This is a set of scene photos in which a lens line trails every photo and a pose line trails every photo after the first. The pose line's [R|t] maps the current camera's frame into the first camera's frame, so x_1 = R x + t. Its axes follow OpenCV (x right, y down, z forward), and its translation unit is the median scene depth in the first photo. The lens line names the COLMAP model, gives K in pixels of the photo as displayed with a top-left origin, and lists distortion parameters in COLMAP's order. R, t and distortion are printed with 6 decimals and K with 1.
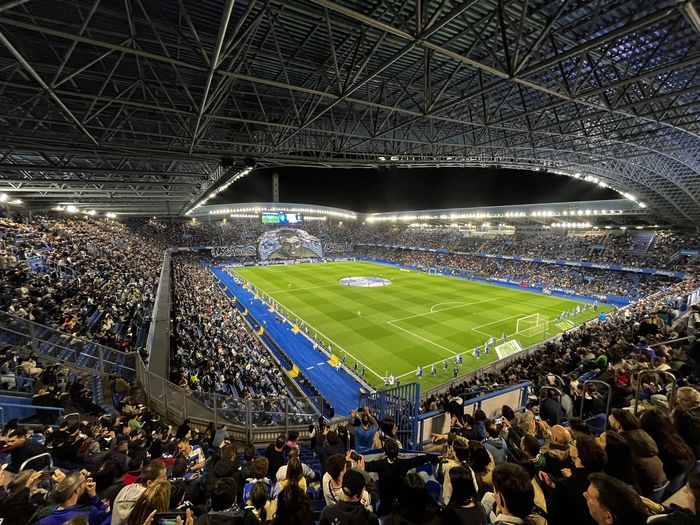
lens RADIAL K [[280.5, 0, 349.2], [0, 280.5, 262.2], [0, 0, 1]] dist [-0.005208, 0.000058]
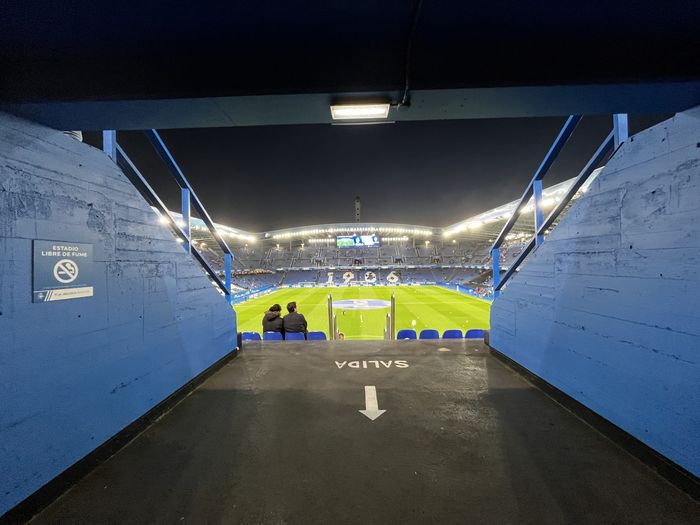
lens RADIAL K [[280.5, 0, 351.7], [0, 280.5, 261.1], [0, 0, 1]] dist [-0.005208, 0.000058]
pose [[0.832685, -0.030530, -0.552904, 0.558901], [-0.037283, 0.993122, -0.110987, 0.044960], [0.552490, 0.113031, 0.825820, 0.385269]]
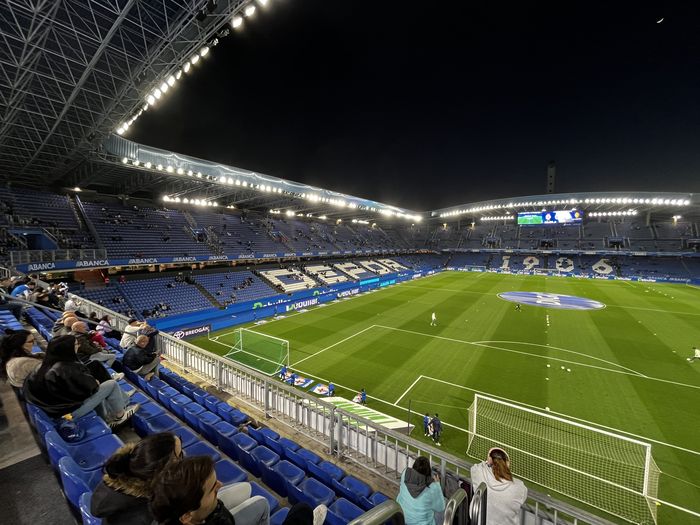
lens RADIAL K [[280.5, 0, 350.8], [0, 280.5, 262.6], [0, 0, 1]] dist [-0.005208, 0.000058]
pose [[0.389916, 0.053329, -0.919305, 0.519292], [-0.111840, 0.993674, 0.010208, 0.036711], [0.914034, 0.098835, 0.393413, 0.437574]]
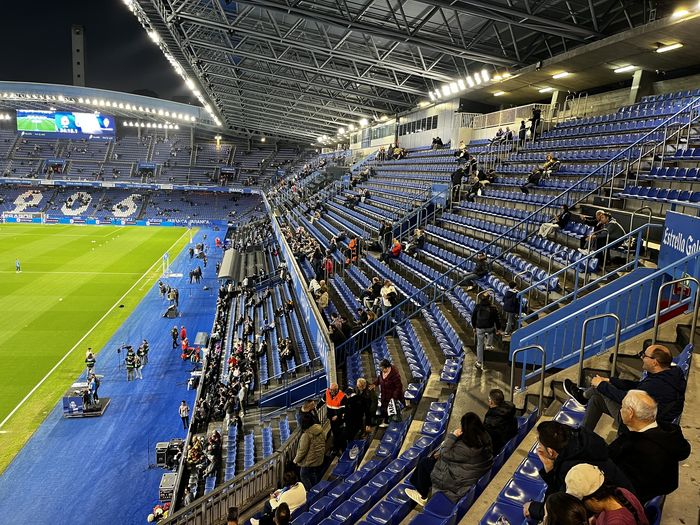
lens RADIAL K [[531.7, 0, 349.4], [0, 531.7, 260.9], [0, 0, 1]] dist [0.035542, -0.056562]
pose [[0.926941, 0.089130, -0.364468, 1.023973], [-0.077547, 0.995912, 0.046326, -0.021982], [0.367107, -0.014678, 0.930063, 0.735285]]
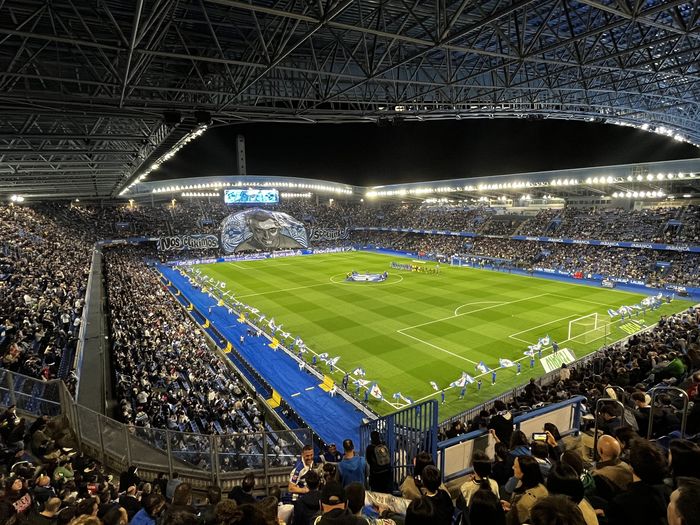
lens RADIAL K [[377.3, 0, 349.9], [0, 377.3, 261.4], [0, 0, 1]] dist [-0.006913, 0.001708]
pose [[0.999440, -0.030305, 0.014162, 0.000820], [0.029992, 0.999313, 0.021794, 0.002024], [-0.014812, -0.021357, 0.999662, -0.000327]]
